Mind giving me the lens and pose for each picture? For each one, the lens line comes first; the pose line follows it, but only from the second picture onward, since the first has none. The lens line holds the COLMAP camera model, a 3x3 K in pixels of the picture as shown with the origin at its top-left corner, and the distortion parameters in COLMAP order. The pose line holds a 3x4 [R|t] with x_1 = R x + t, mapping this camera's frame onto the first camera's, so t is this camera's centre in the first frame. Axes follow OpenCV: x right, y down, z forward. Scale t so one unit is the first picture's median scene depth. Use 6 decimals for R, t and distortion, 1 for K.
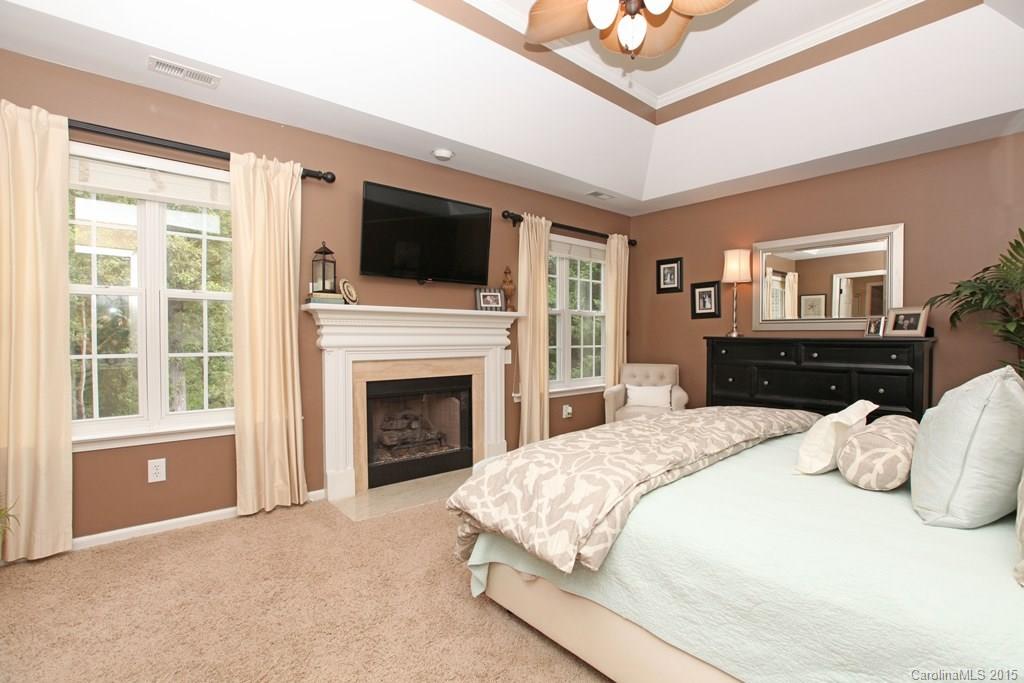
lens RADIAL K [[470.8, 0, 512.0], [0, 470.8, 341.5], [0, 0, 1]] dist [-0.051158, 0.018460]
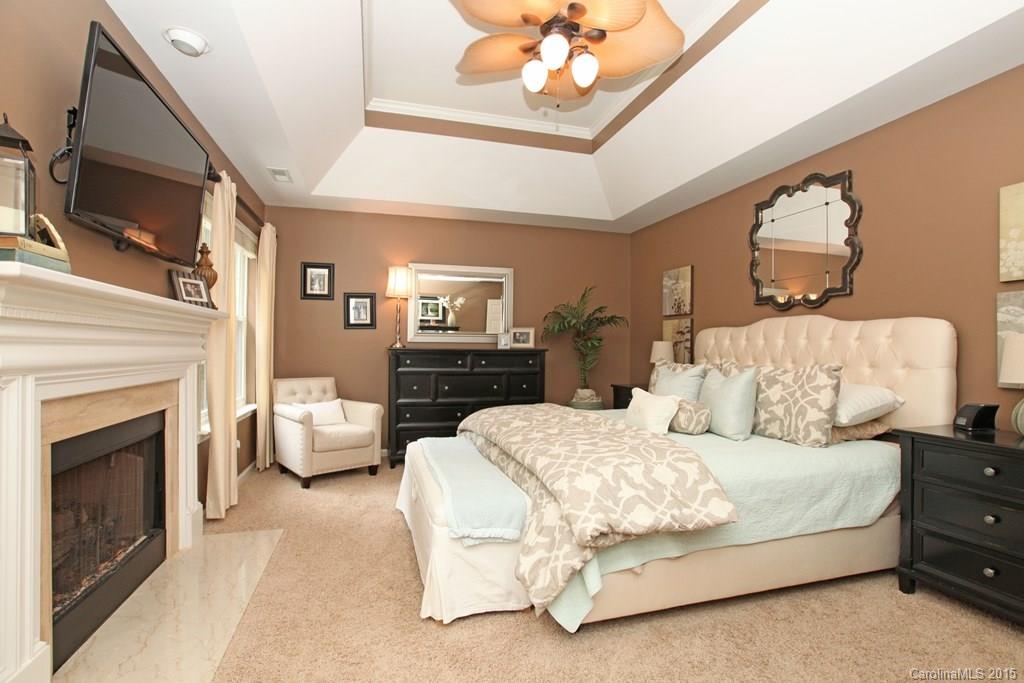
lens RADIAL K [[484.3, 0, 512.0], [0, 484.3, 341.5], [0, 0, 1]] dist [-0.061967, 0.032337]
pose [[0.419046, 0.013455, 0.907865, -0.447382], [0.006390, 0.999822, -0.017767, -0.003083], [-0.907943, 0.013247, 0.418885, 0.321770]]
